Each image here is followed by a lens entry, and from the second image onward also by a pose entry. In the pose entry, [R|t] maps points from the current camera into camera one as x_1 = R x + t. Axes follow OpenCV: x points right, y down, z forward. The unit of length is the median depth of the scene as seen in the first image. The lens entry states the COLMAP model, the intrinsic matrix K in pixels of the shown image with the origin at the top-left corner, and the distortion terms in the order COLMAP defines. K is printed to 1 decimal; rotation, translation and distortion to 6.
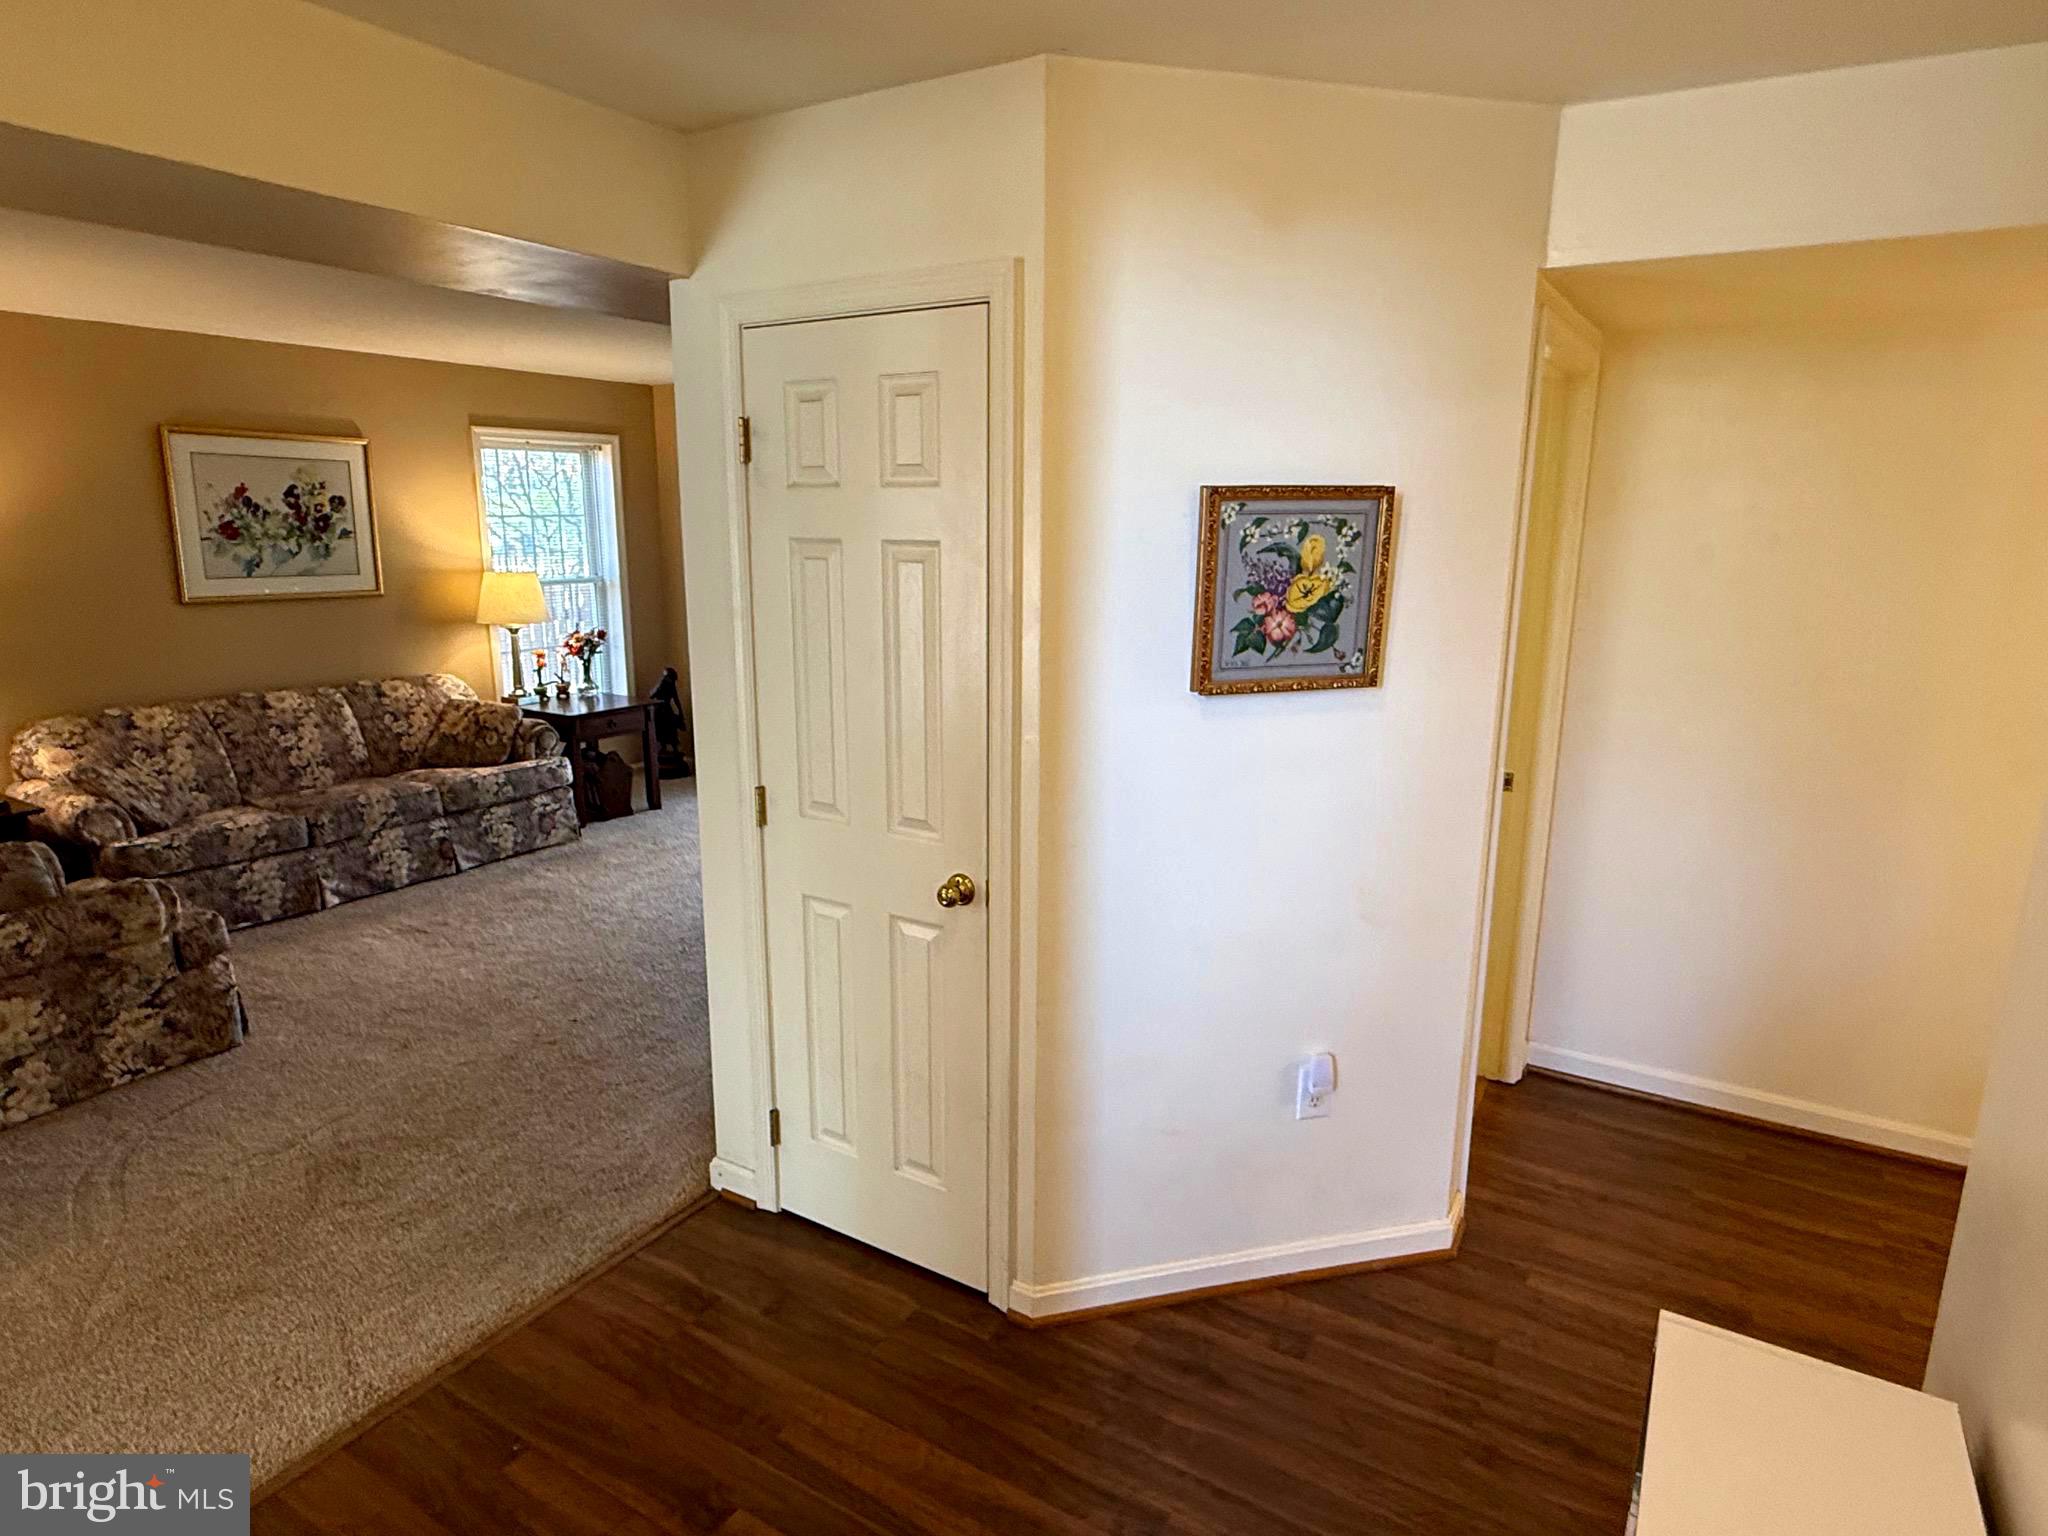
lens RADIAL K [[1197.8, 0, 1030.3], [0, 1197.8, 771.9], [0, 0, 1]] dist [-0.000183, 0.001728]
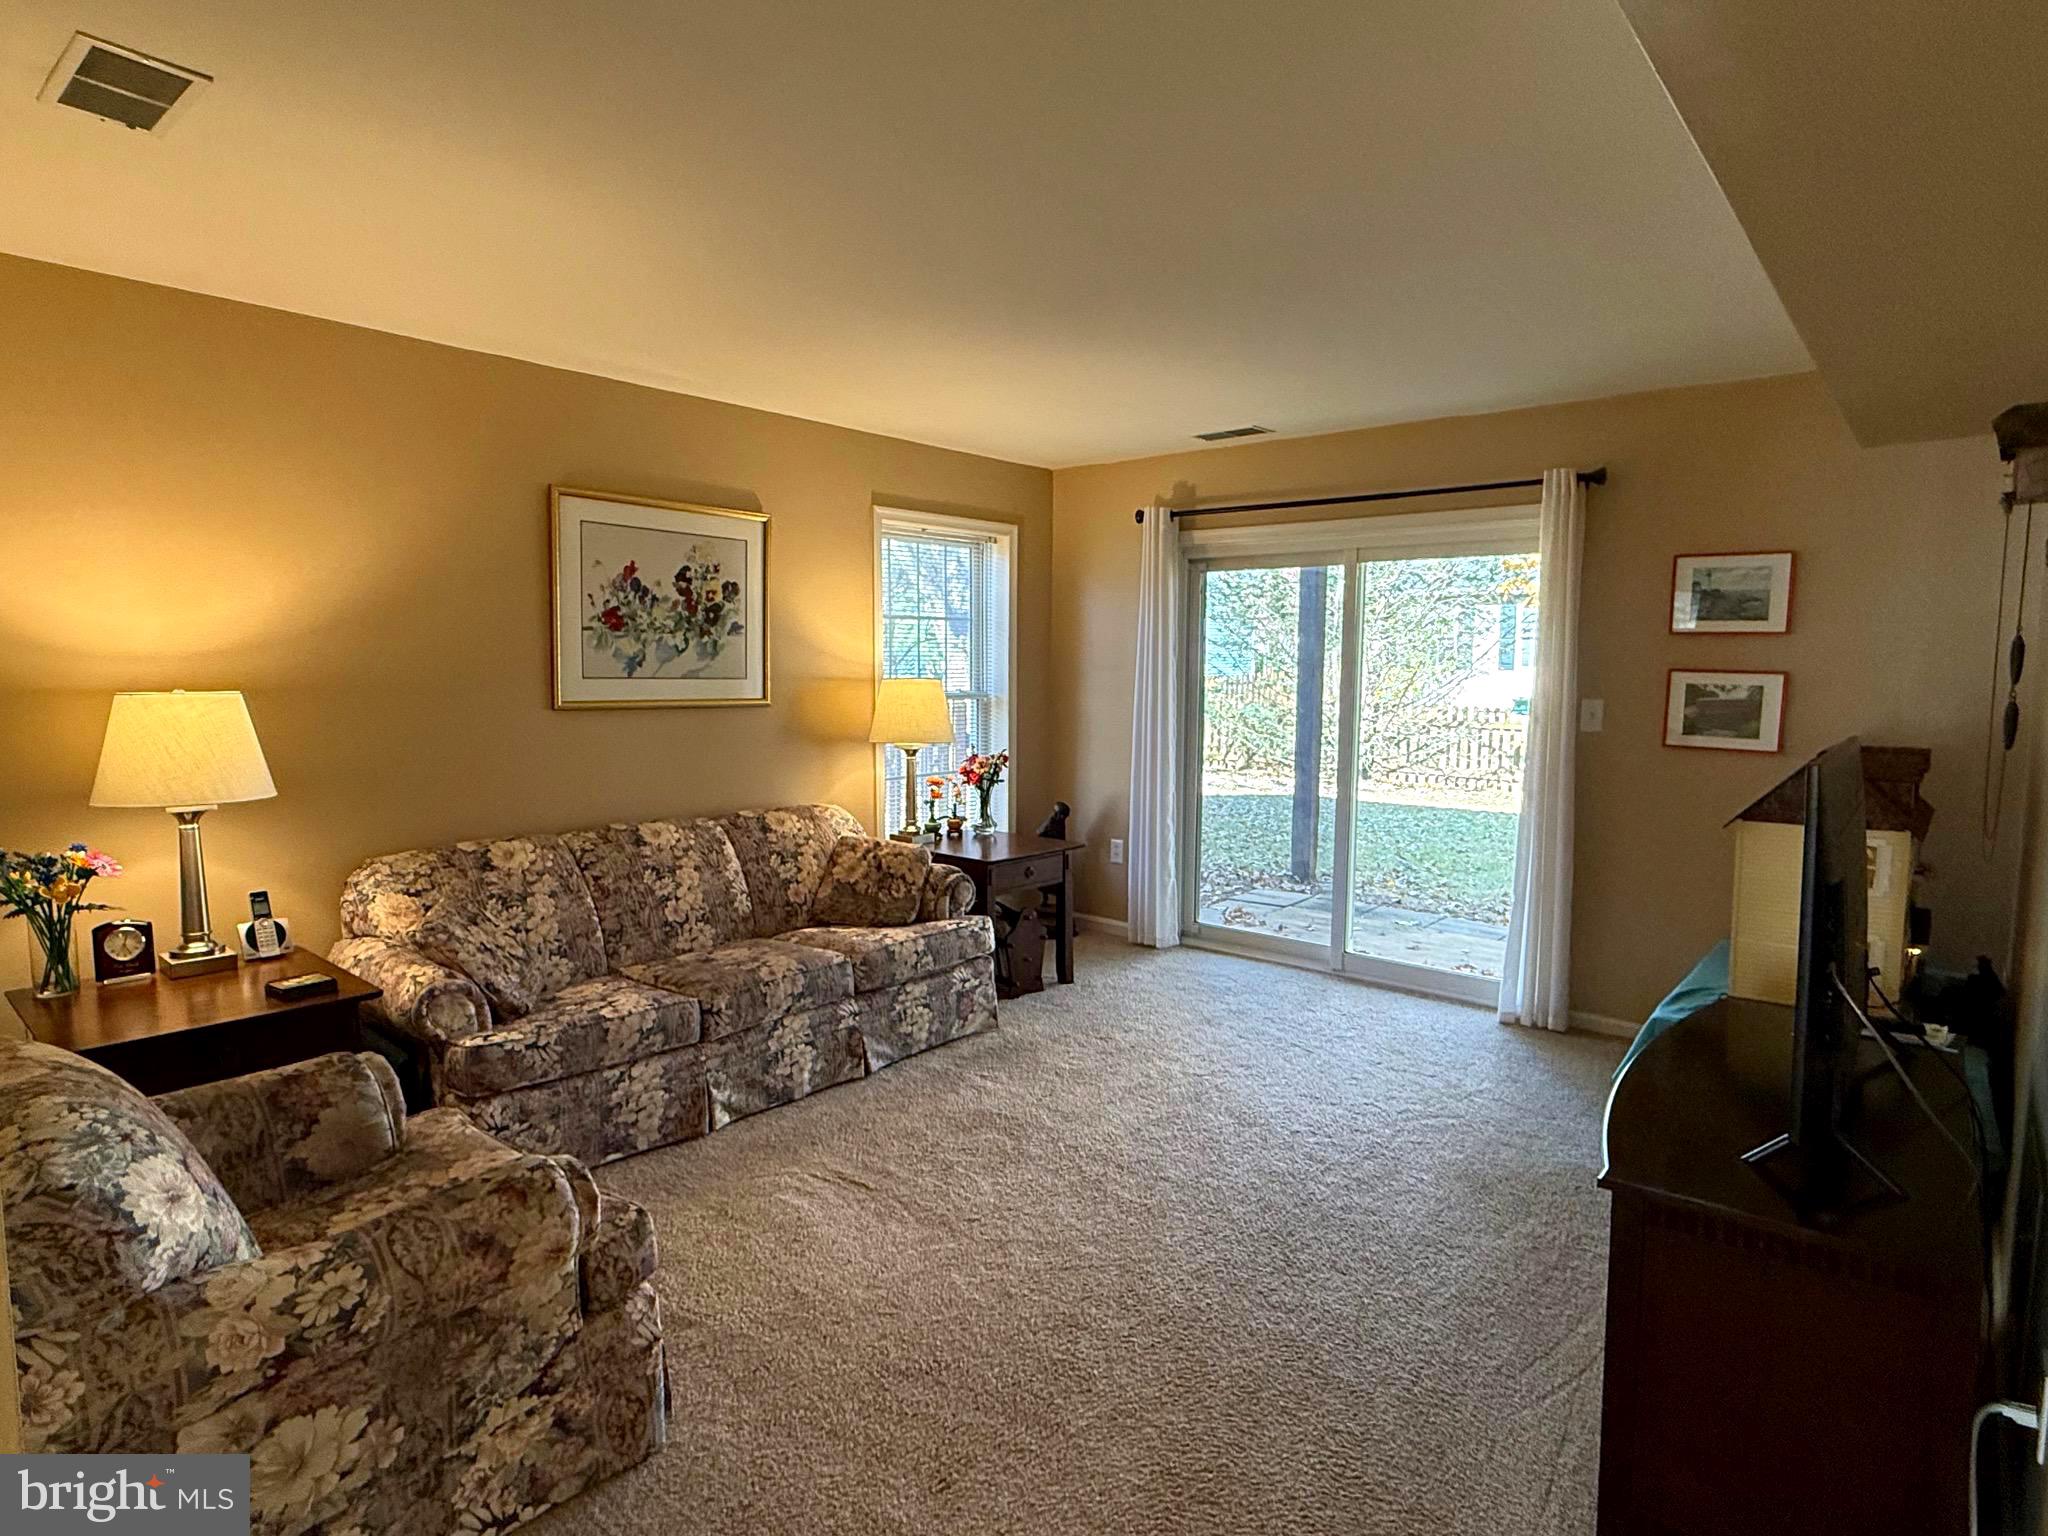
lens RADIAL K [[1134.3, 0, 1018.8], [0, 1134.3, 766.7], [0, 0, 1]] dist [-0.000295, 0.000668]
pose [[0.987802, 0.013050, -0.155167, -0.293852], [-0.031881, 0.992323, -0.119494, -0.024192], [0.152416, 0.122984, 0.980635, 0.326021]]
